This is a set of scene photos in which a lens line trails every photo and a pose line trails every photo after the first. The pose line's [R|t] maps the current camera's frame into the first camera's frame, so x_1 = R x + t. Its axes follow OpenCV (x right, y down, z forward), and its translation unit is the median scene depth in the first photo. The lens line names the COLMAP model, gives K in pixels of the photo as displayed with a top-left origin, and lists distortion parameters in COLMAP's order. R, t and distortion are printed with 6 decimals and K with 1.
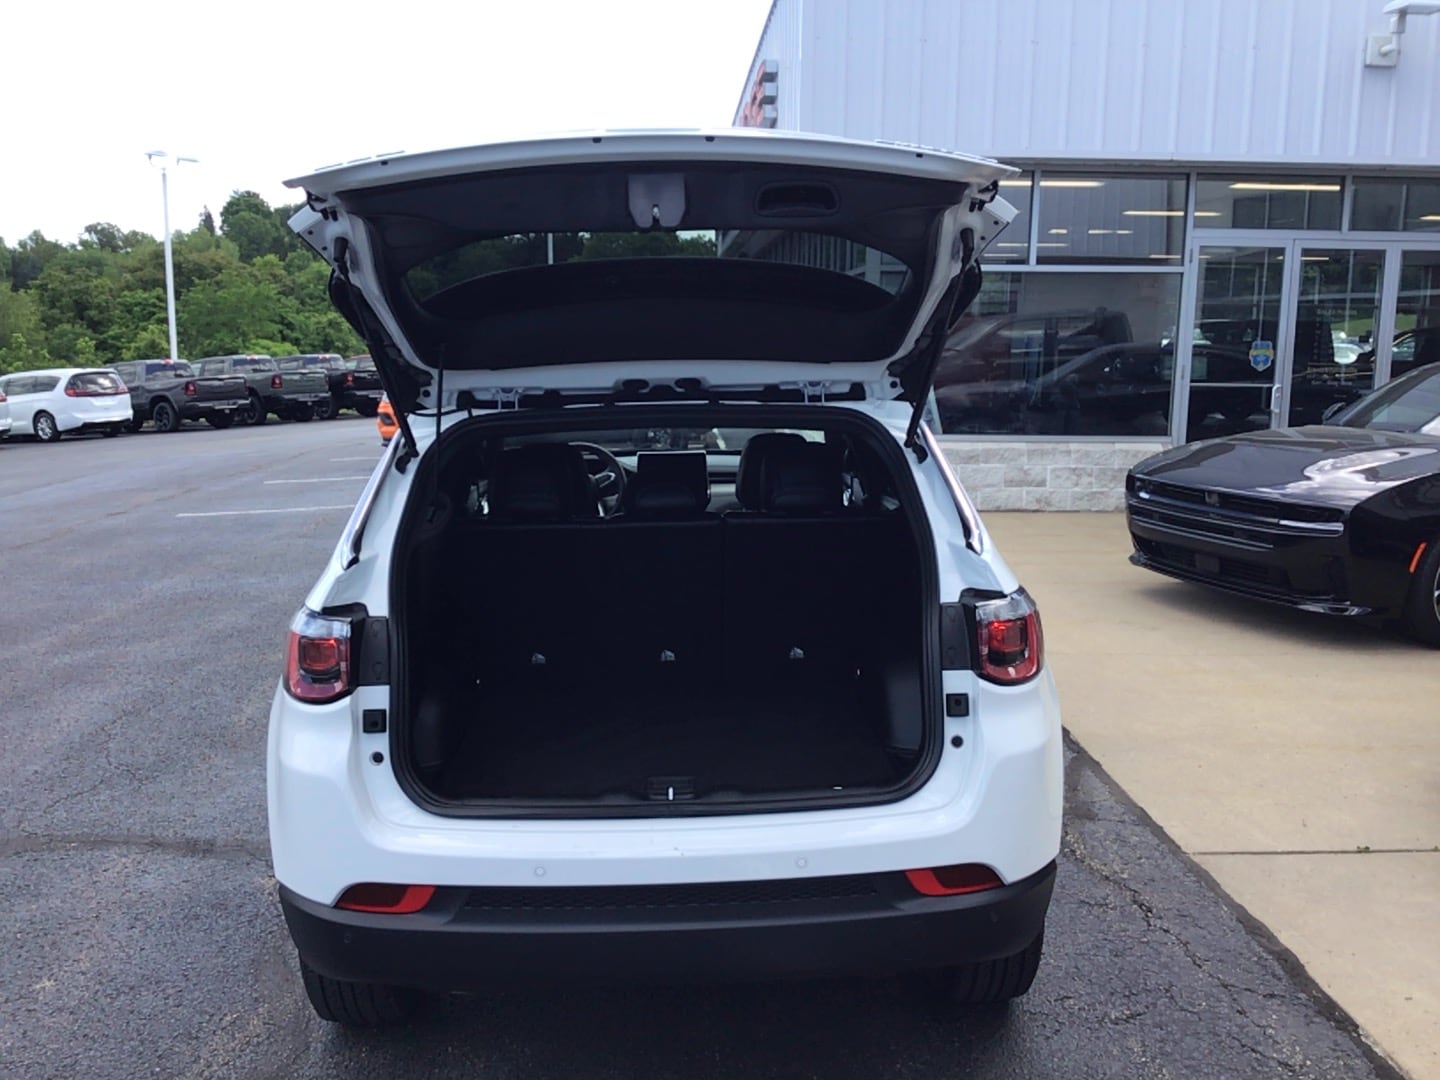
lens RADIAL K [[1374.2, 0, 727.2], [0, 1374.2, 523.4], [0, 0, 1]] dist [0.045130, -0.105180]
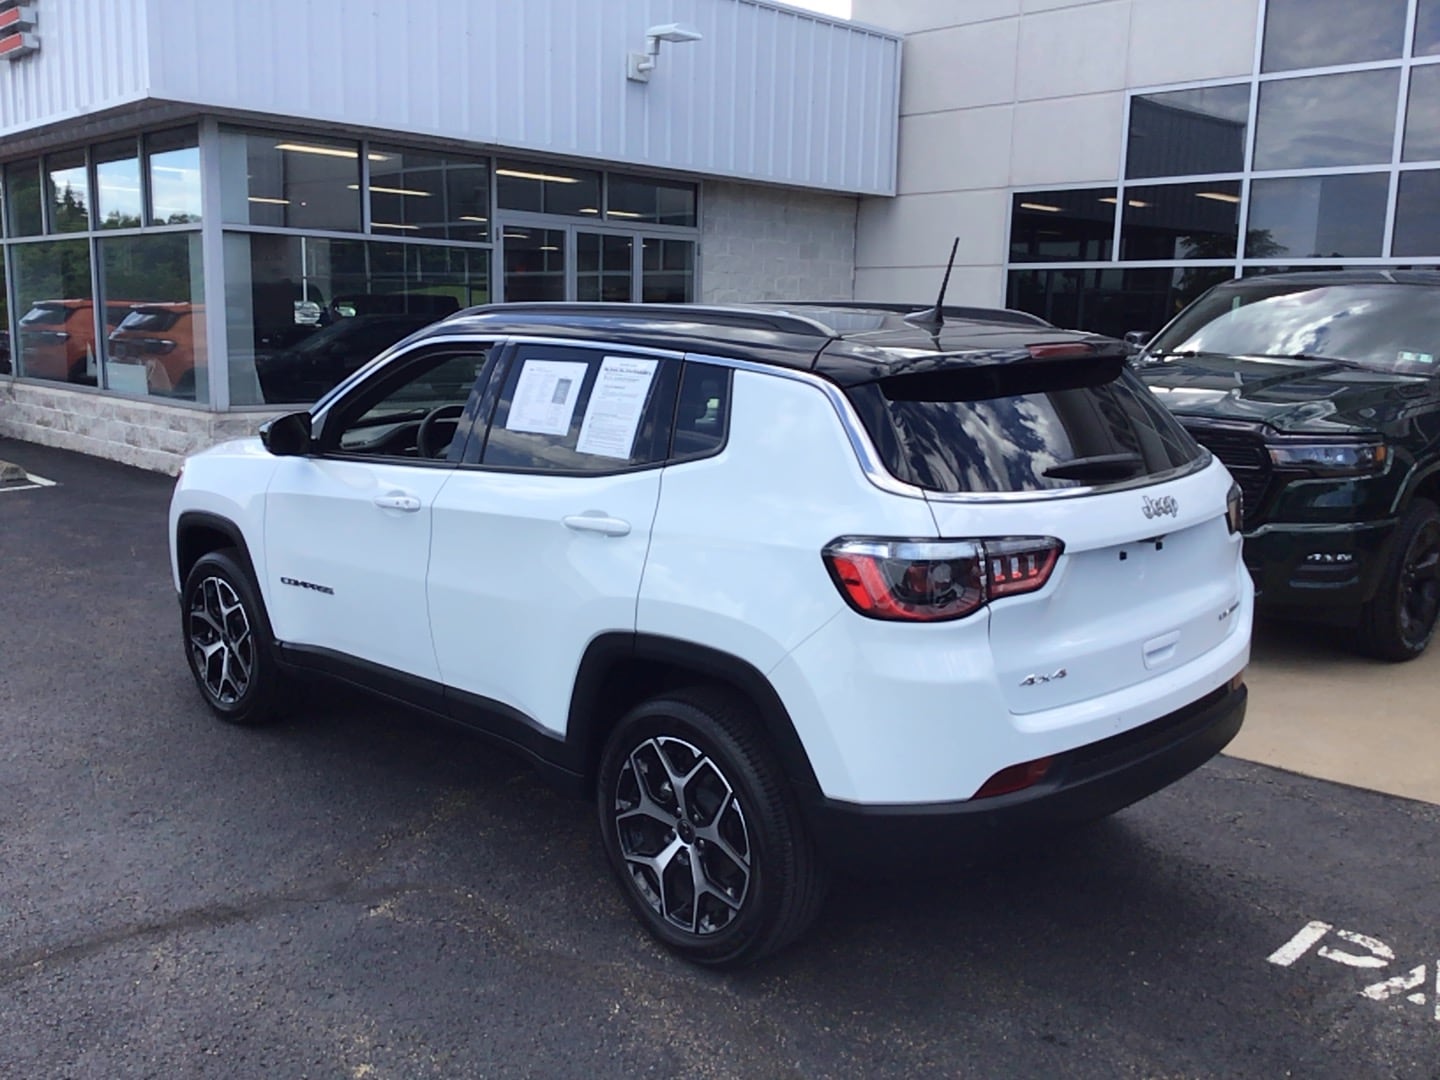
lens RADIAL K [[1363.8, 0, 720.0], [0, 1363.8, 540.0], [0, 0, 1]] dist [0.065659, -0.139655]
pose [[0.715909, -0.106109, 0.690084, -0.317547], [0.086362, 0.994252, 0.063284, -0.004706], [-0.692832, 0.014291, 0.720957, 0.094813]]
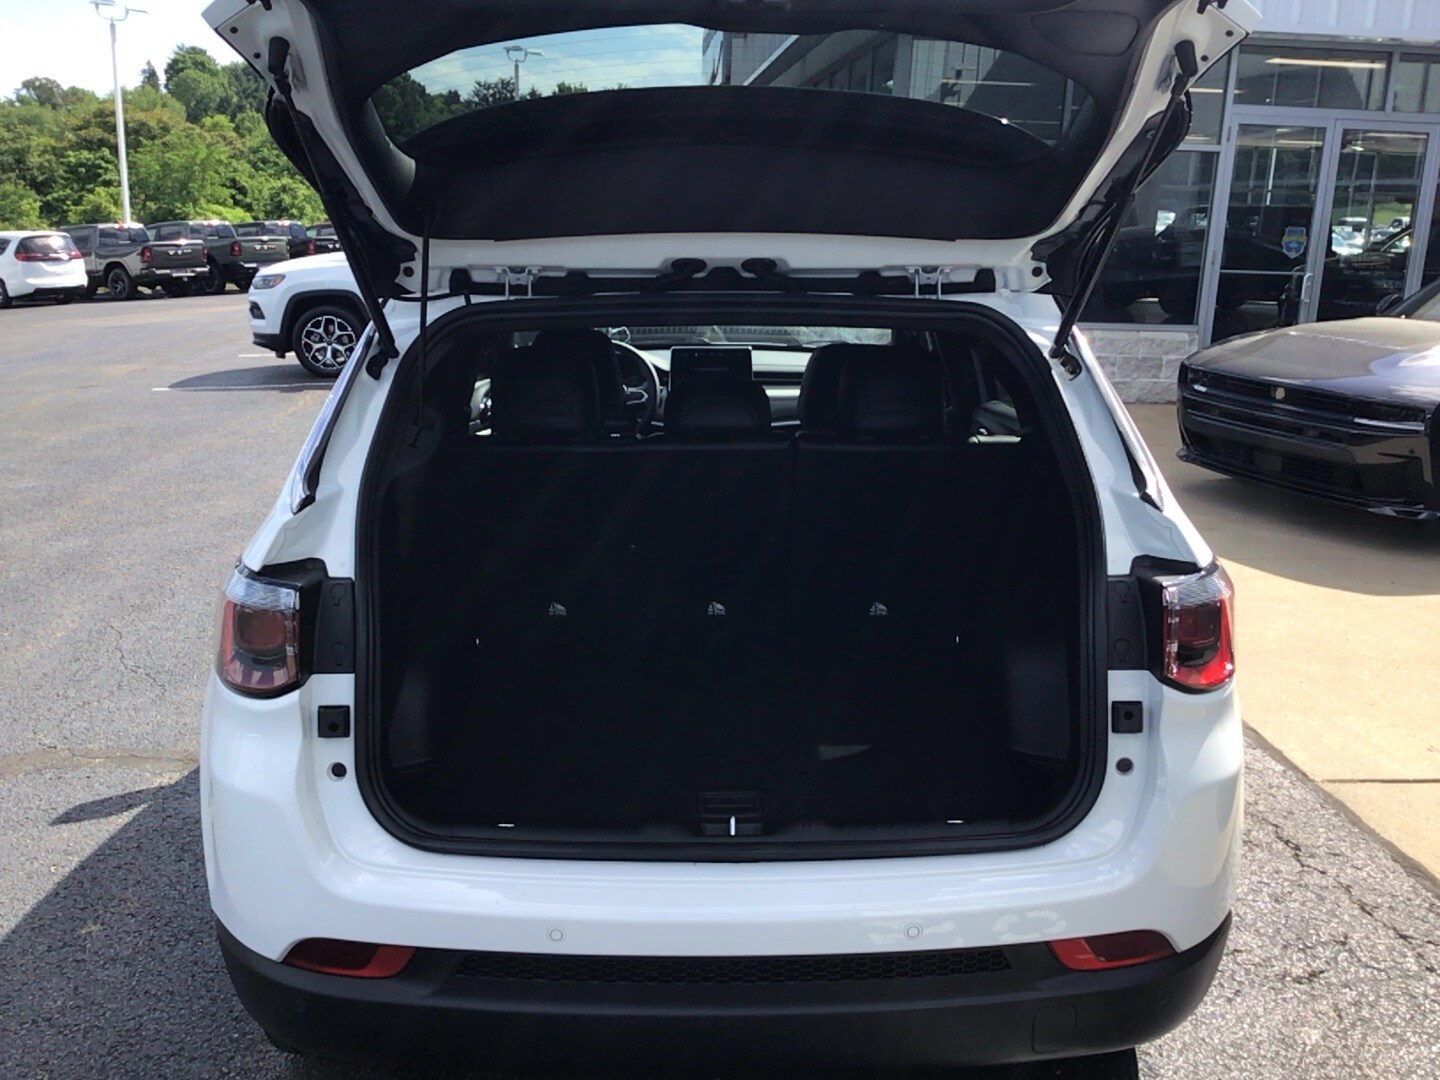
lens RADIAL K [[1360.2, 0, 720.0], [0, 1360.2, 540.0], [0, 0, 1]] dist [0.033215, -0.071308]
pose [[0.999342, 0.013591, 0.033622, -0.042476], [-0.016887, 0.994867, 0.099767, -0.003303], [-0.032093, -0.100269, 0.994443, 0.047472]]
